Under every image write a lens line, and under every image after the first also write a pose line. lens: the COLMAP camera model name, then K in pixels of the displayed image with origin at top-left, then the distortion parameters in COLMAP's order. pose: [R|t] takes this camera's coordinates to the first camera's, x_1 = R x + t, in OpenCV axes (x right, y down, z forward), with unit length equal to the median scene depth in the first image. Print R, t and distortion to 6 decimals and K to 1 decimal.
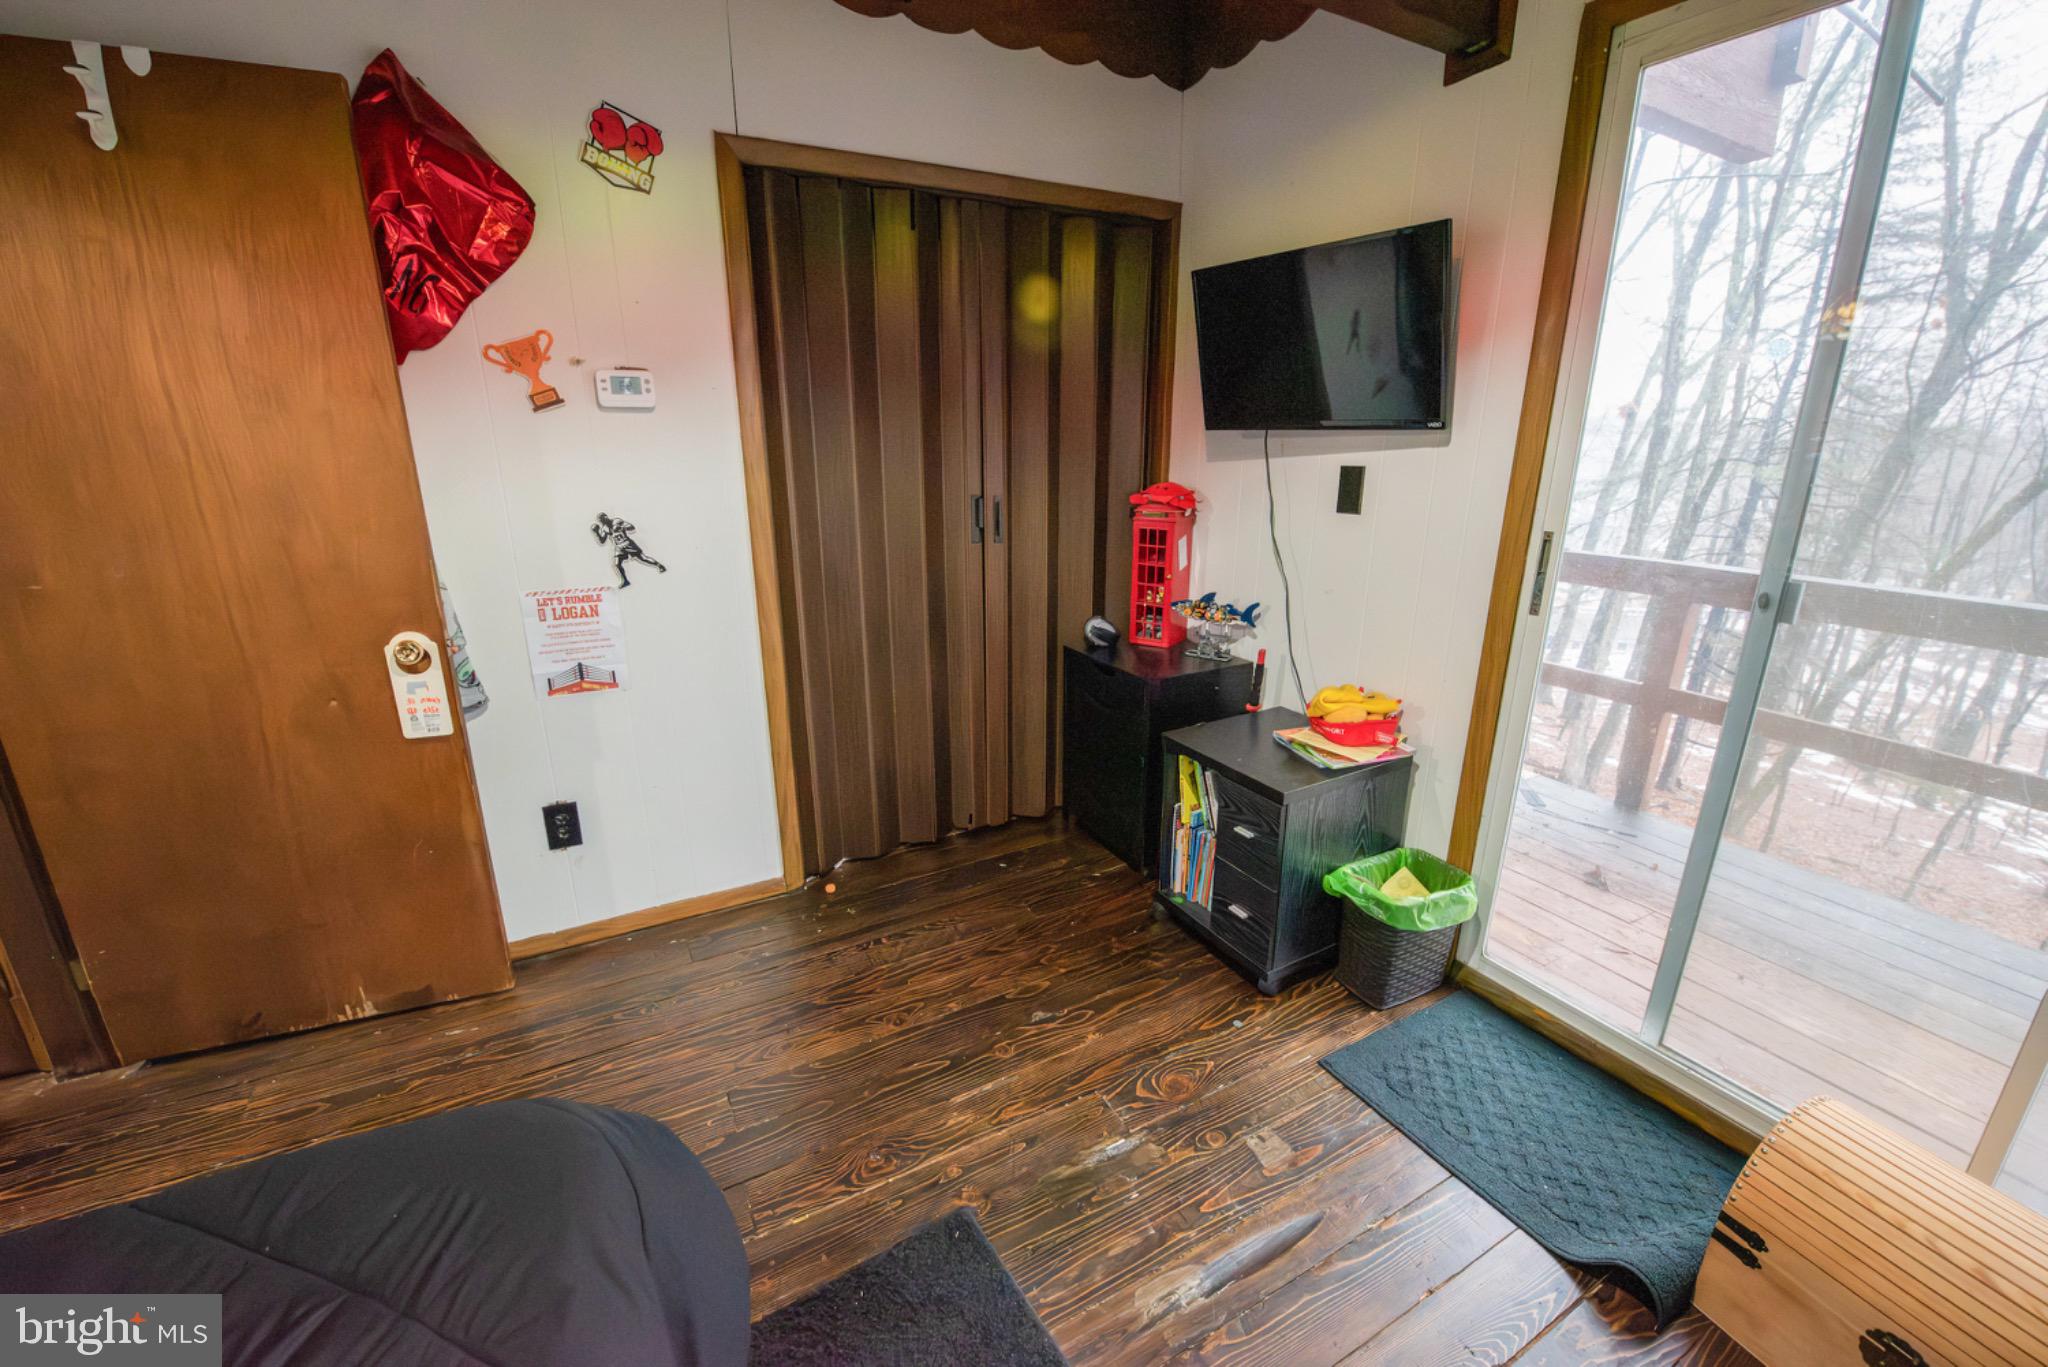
lens RADIAL K [[827.5, 0, 1026.6], [0, 827.5, 683.3], [0, 0, 1]] dist [-0.019660, -0.001070]
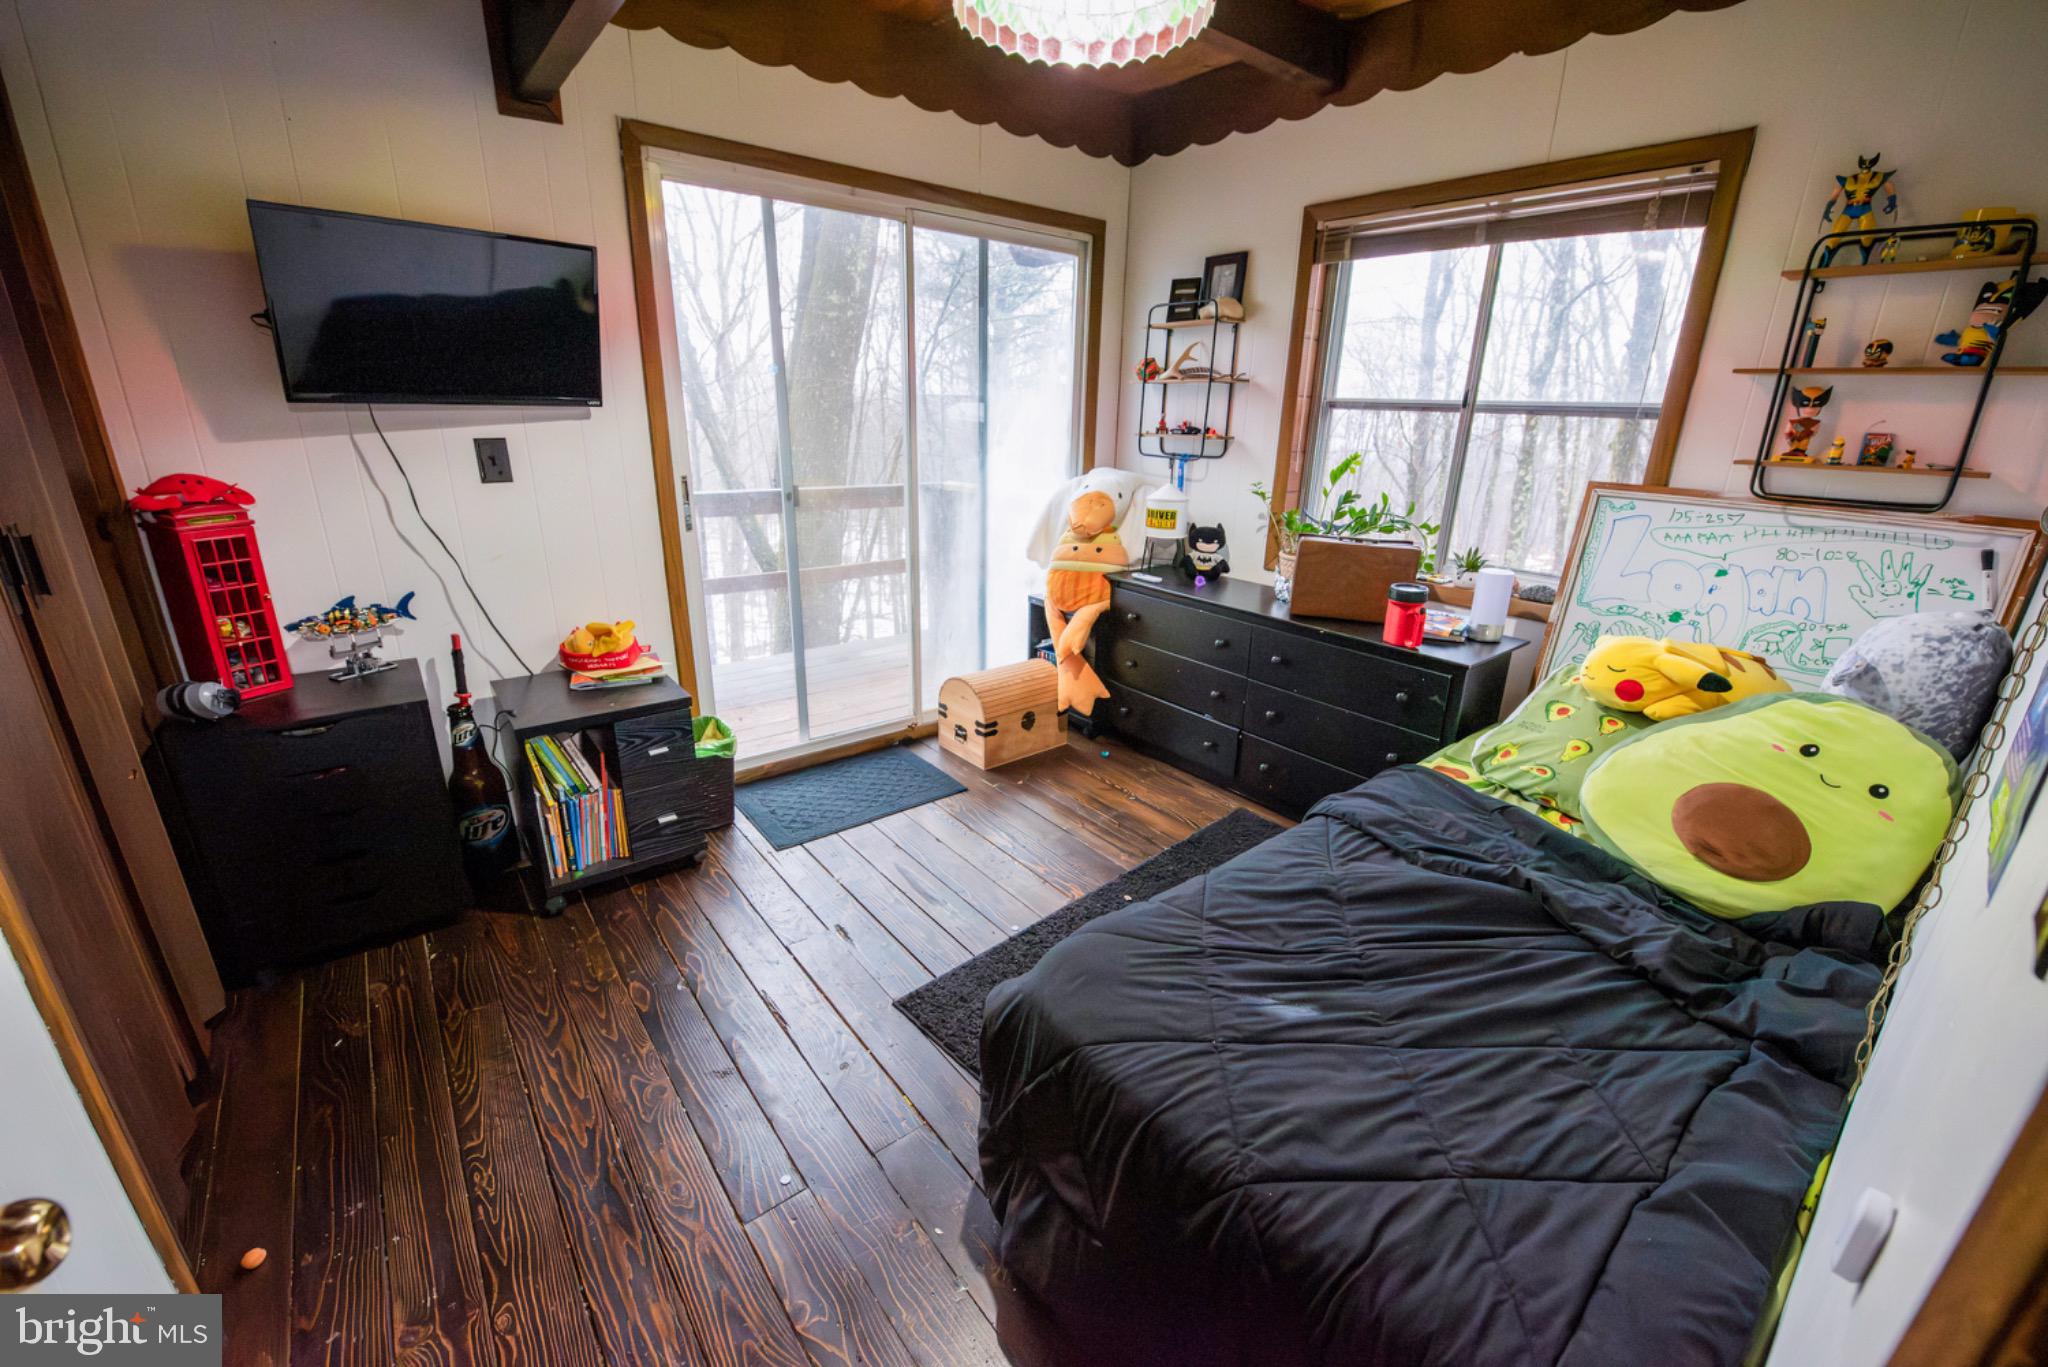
lens RADIAL K [[827.5, 0, 1026.6], [0, 827.5, 683.3], [0, 0, 1]] dist [-0.019660, -0.001070]
pose [[-0.186319, -0.316871, 0.929988, -0.820467], [0.257183, 0.897828, 0.357439, -0.175677], [-0.948231, 0.305774, -0.085788, 0.517720]]
